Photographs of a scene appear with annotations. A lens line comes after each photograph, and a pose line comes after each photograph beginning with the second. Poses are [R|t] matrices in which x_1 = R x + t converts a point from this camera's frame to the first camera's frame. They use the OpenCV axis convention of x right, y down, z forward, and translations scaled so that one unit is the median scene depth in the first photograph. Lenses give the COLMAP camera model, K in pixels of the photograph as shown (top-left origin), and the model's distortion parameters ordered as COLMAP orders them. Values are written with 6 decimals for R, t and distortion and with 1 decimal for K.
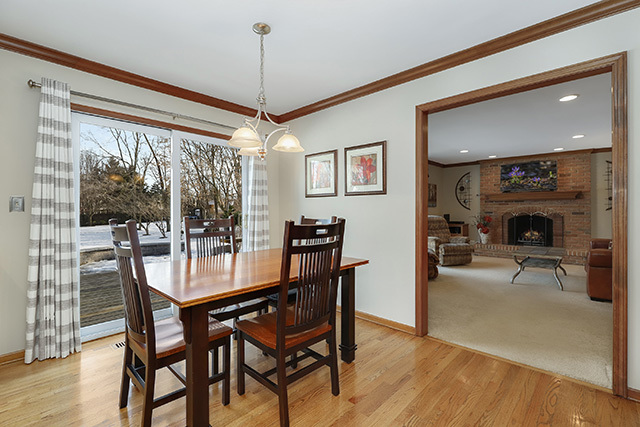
lens RADIAL K [[295.4, 0, 322.2], [0, 295.4, 213.3], [0, 0, 1]] dist [-0.001575, -0.000084]
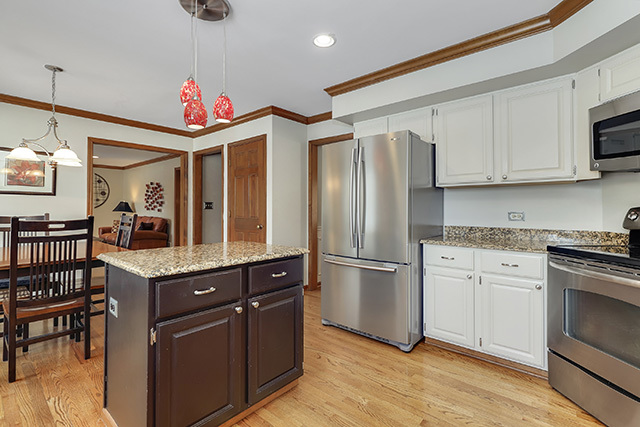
lens RADIAL K [[297.6, 0, 319.4], [0, 297.6, 208.0], [0, 0, 1]] dist [0.002260, 0.000277]
pose [[-0.036037, 0.005792, 0.999334, -0.478516], [-0.000131, 0.999983, -0.005800, -0.002358], [-0.999350, -0.000340, -0.036036, -0.032649]]
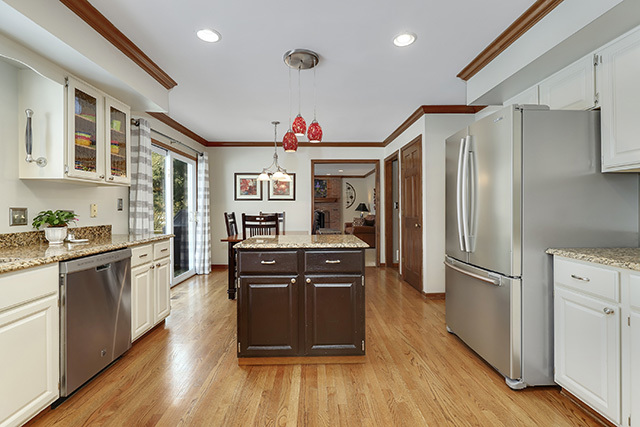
lens RADIAL K [[292.2, 0, 320.7], [0, 292.2, 210.8], [0, 0, 1]] dist [0.001319, 0.000172]
pose [[0.714742, -0.004906, 0.699371, -0.444673], [0.004324, 0.999987, 0.002595, -0.000525], [-0.699375, 0.001170, 0.714754, -0.219463]]
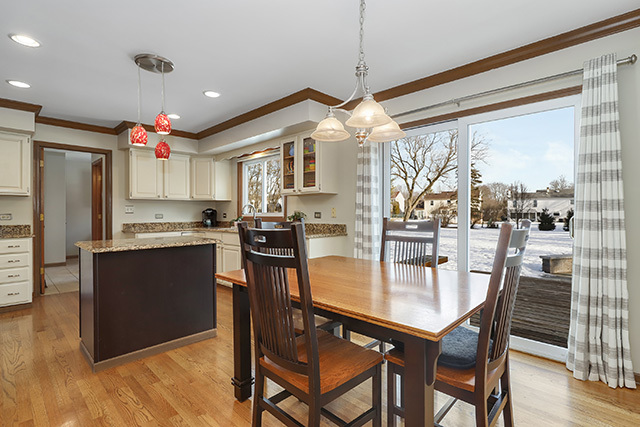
lens RADIAL K [[313.1, 0, 325.0], [0, 313.1, 213.0], [0, 0, 1]] dist [-0.001129, -0.000464]
pose [[-0.015934, 0.002185, -0.999871, 0.198116], [-0.002491, 0.999994, 0.002225, -0.001374], [0.999870, 0.002526, -0.015928, 0.286739]]
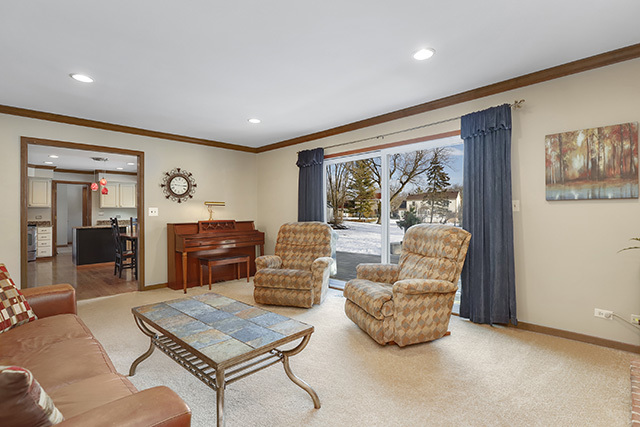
lens RADIAL K [[307.5, 0, 323.4], [0, 307.5, 210.6], [0, 0, 1]] dist [-0.001996, -0.000331]
pose [[-0.006815, -0.005433, -0.999962, 0.845261], [-0.000265, 0.999985, -0.005432, -0.011695], [0.999977, 0.000228, -0.006817, 0.827044]]
